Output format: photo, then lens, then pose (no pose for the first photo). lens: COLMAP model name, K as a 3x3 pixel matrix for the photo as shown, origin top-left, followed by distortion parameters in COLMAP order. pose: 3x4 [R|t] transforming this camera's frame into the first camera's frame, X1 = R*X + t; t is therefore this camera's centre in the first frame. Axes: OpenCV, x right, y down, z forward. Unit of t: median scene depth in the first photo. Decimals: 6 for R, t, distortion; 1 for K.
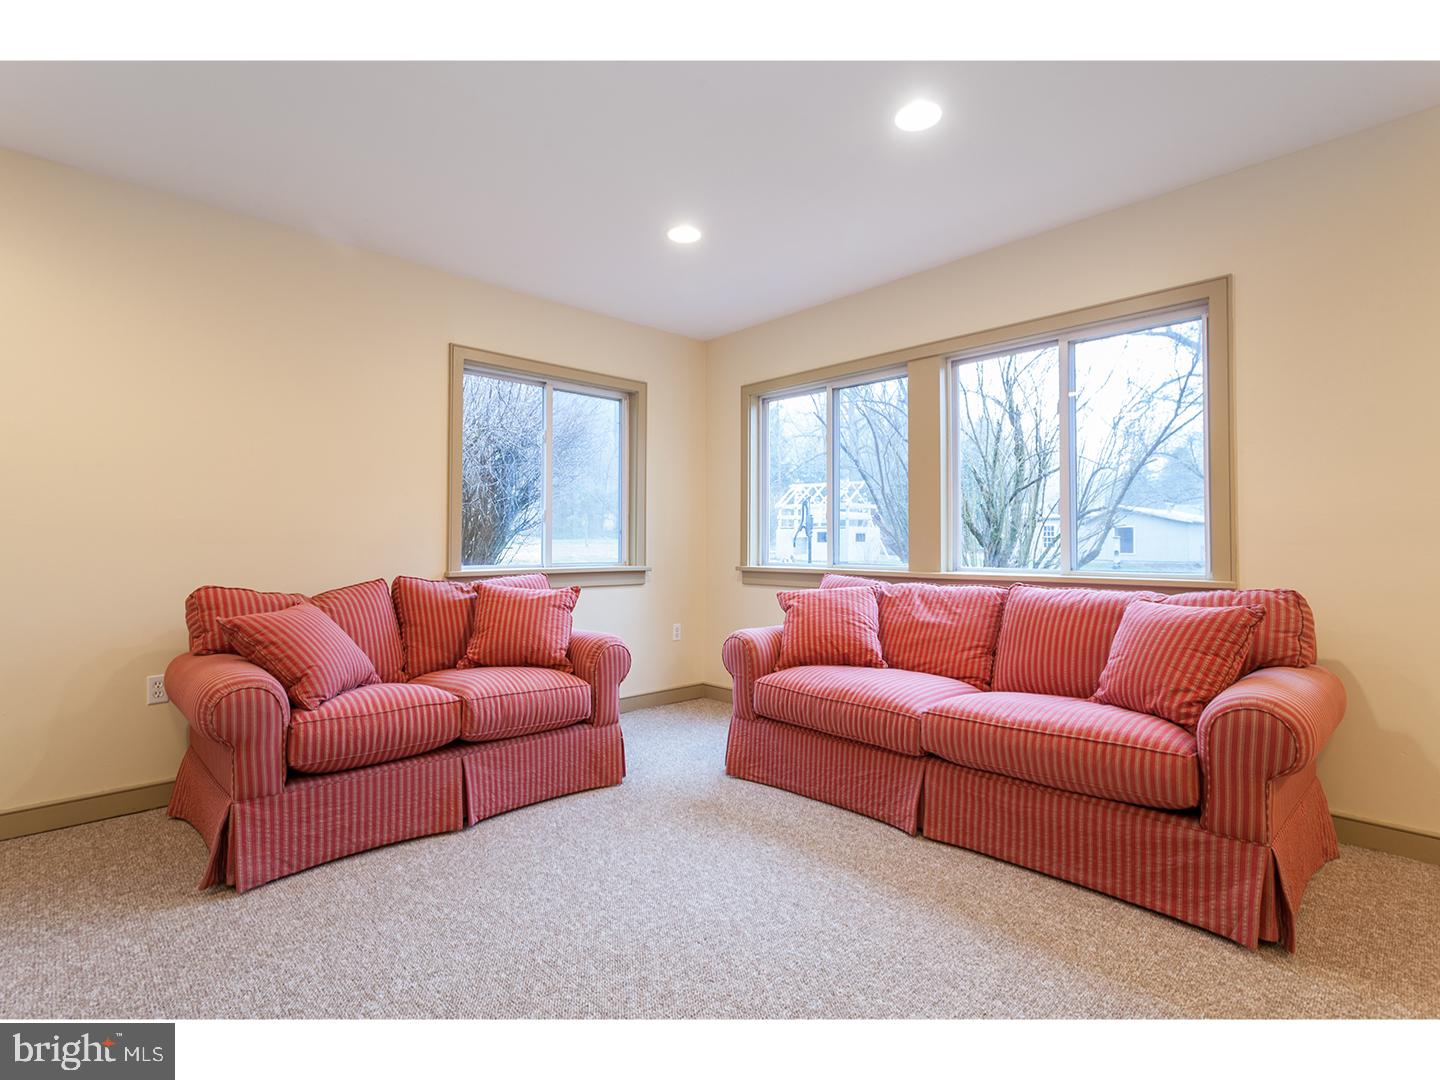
lens RADIAL K [[705.2, 0, 704.1], [0, 705.2, 538.3], [0, 0, 1]] dist [-0.006099, -0.000033]
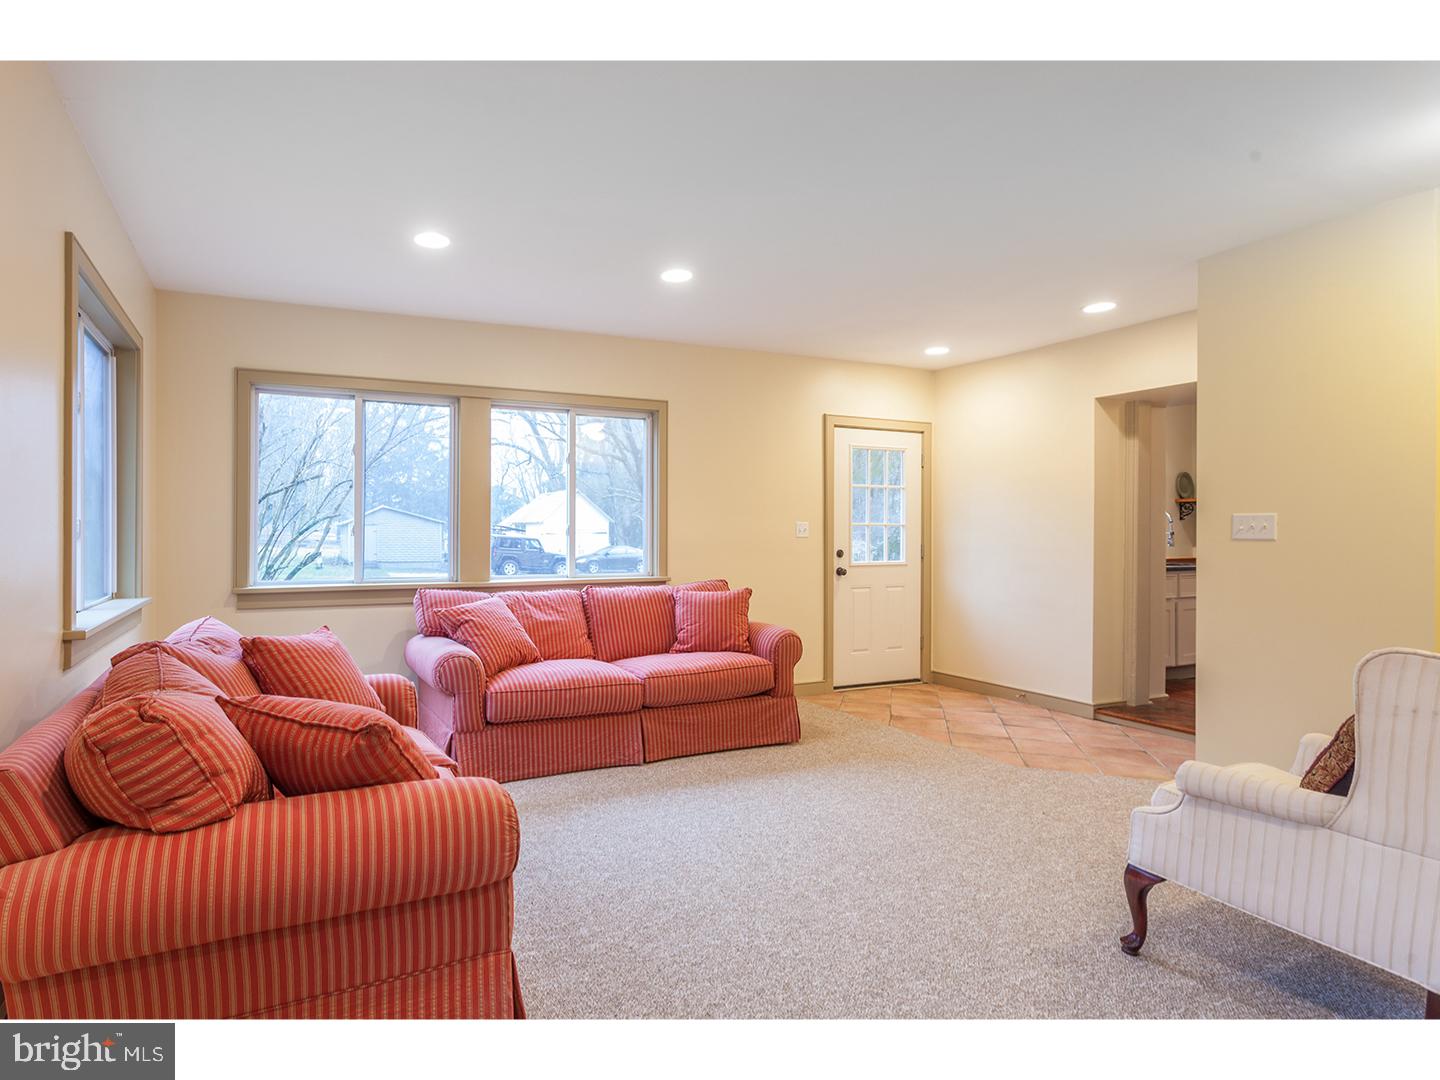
lens RADIAL K [[705.2, 0, 704.1], [0, 705.2, 538.3], [0, 0, 1]] dist [-0.006099, -0.000033]
pose [[0.286170, -0.000297, 0.958179, -0.825942], [-0.007354, 0.999970, 0.002506, -0.035725], [-0.958151, -0.007763, 0.286159, 0.367296]]
